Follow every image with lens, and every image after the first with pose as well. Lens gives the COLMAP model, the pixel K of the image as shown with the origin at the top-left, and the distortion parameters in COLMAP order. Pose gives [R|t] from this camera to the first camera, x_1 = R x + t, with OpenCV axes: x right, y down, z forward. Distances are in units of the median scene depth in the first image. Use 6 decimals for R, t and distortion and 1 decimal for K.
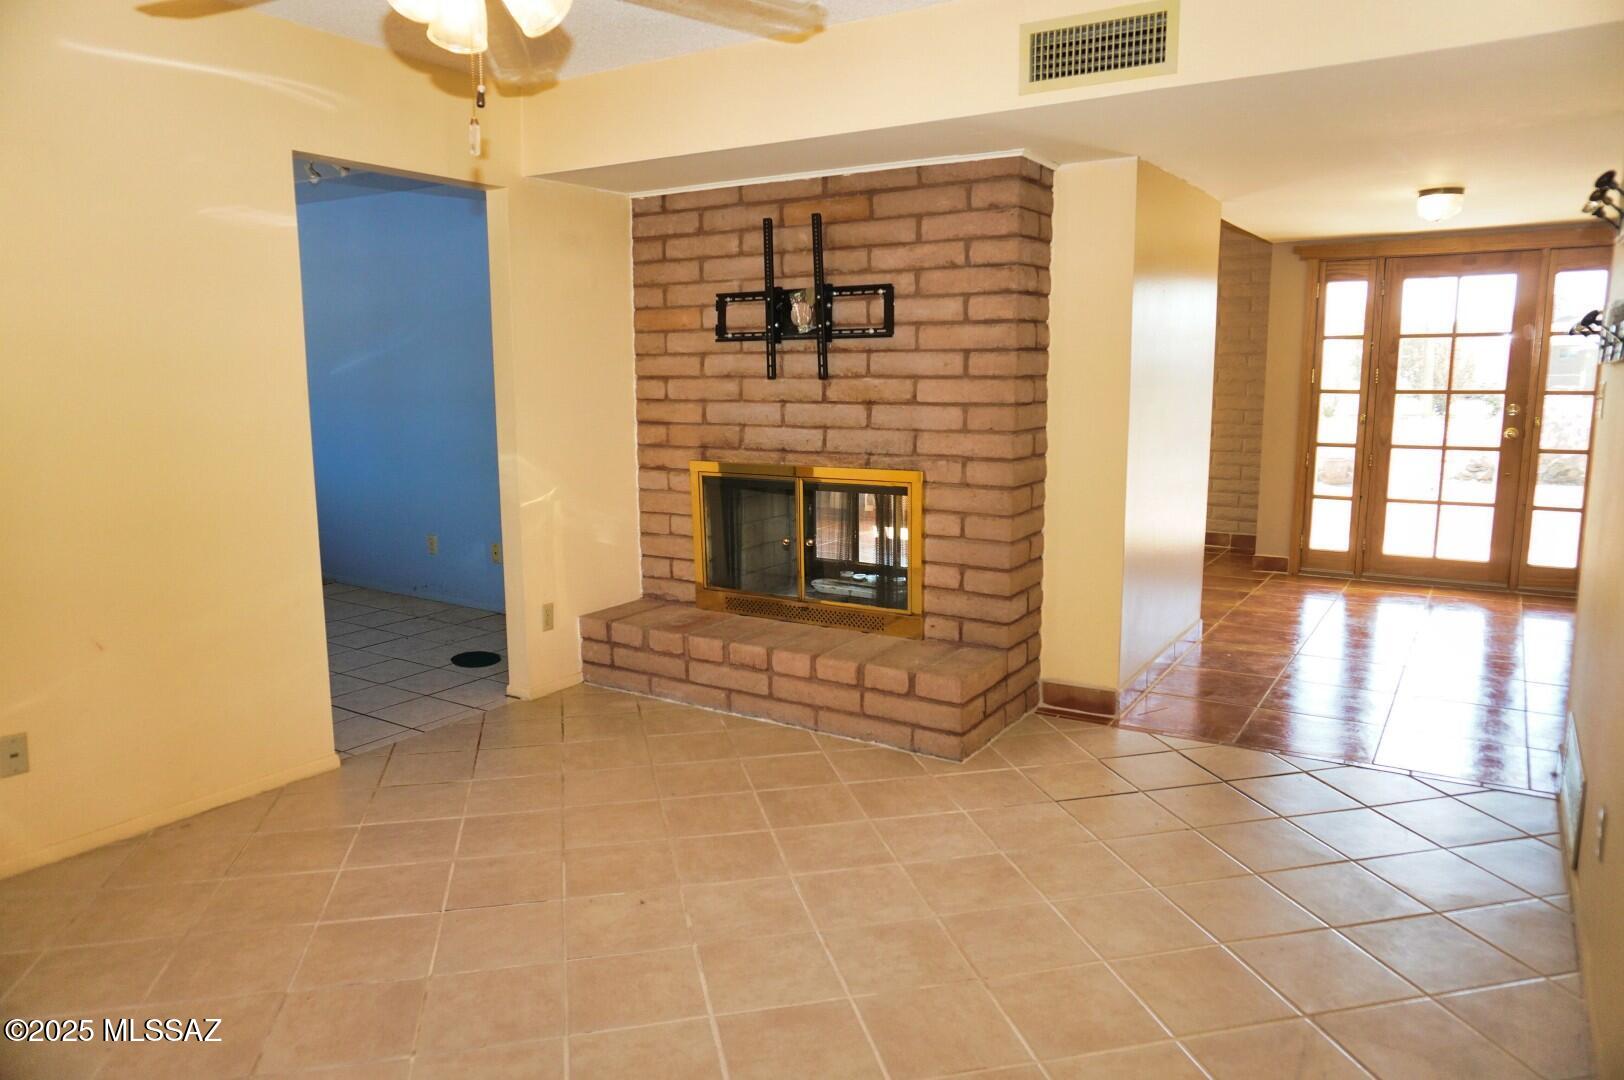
lens RADIAL K [[1086.4, 0, 803.2], [0, 1086.4, 544.3], [0, 0, 1]] dist [-0.050925, 0.036712]
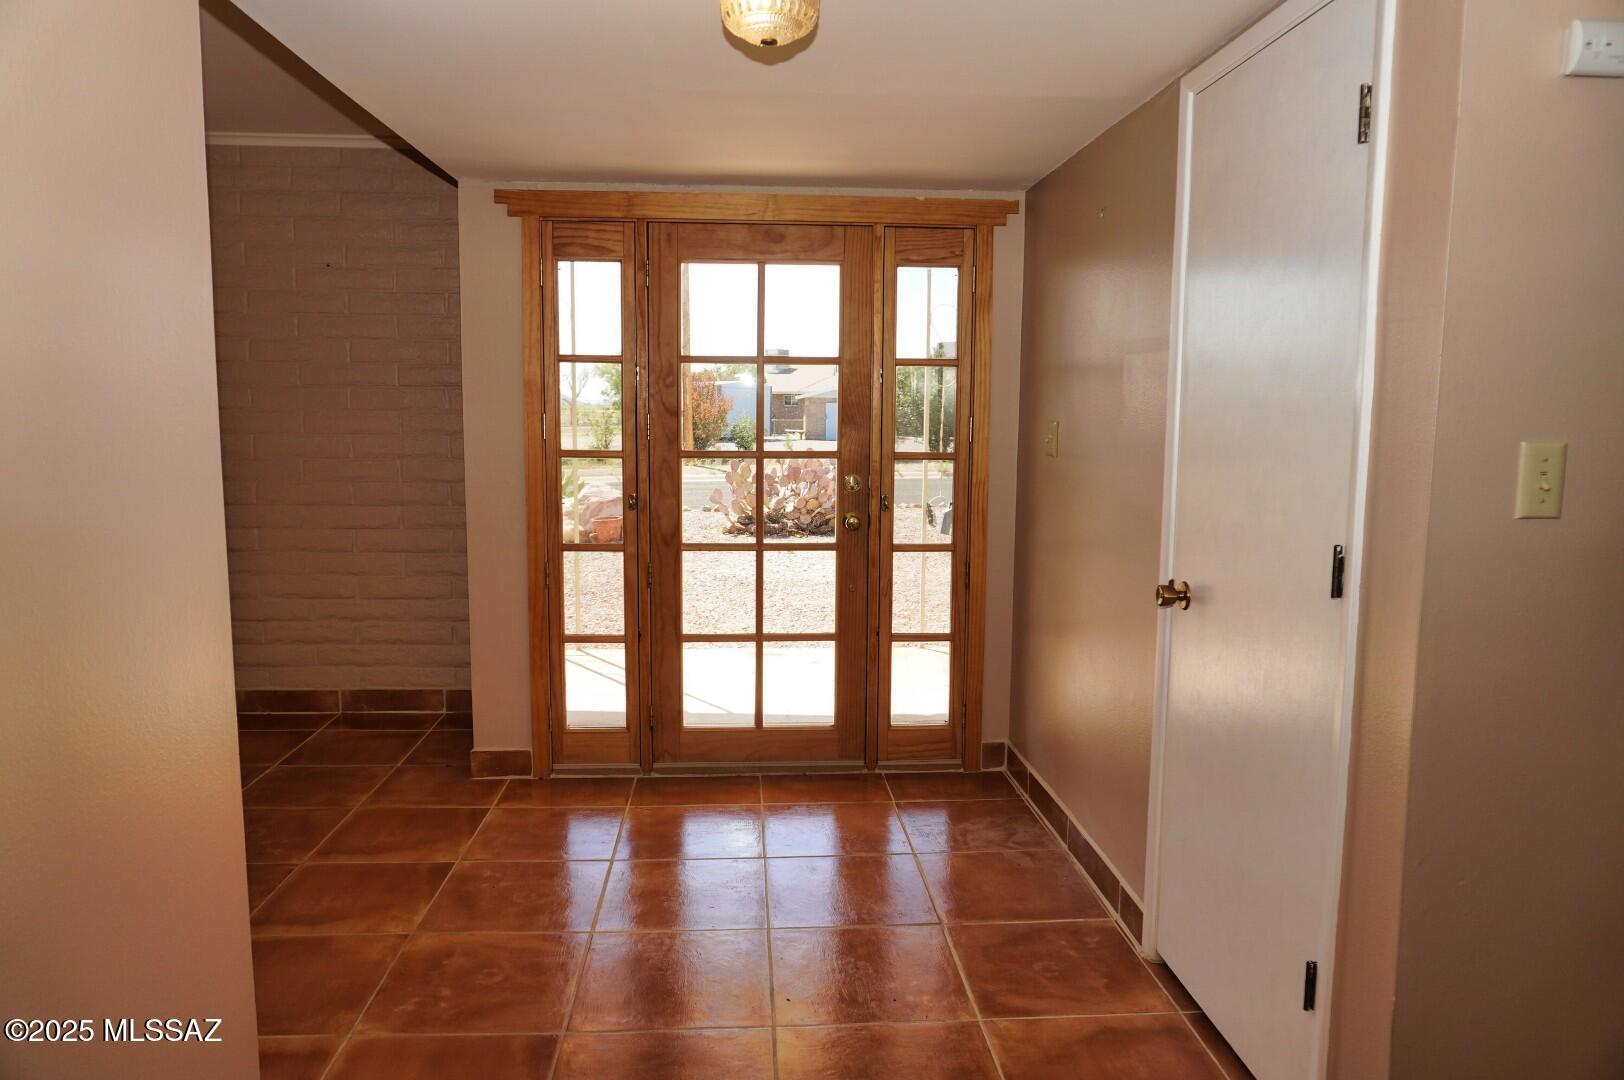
lens RADIAL K [[1086.4, 0, 813.1], [0, 1086.4, 534.8], [0, 0, 1]] dist [-0.050925, 0.036712]
pose [[0.800255, -0.052429, 0.597363, 0.253413], [0.081099, 0.996481, -0.021185, -0.079911], [-0.594151, 0.065399, 0.801691, 0.483926]]
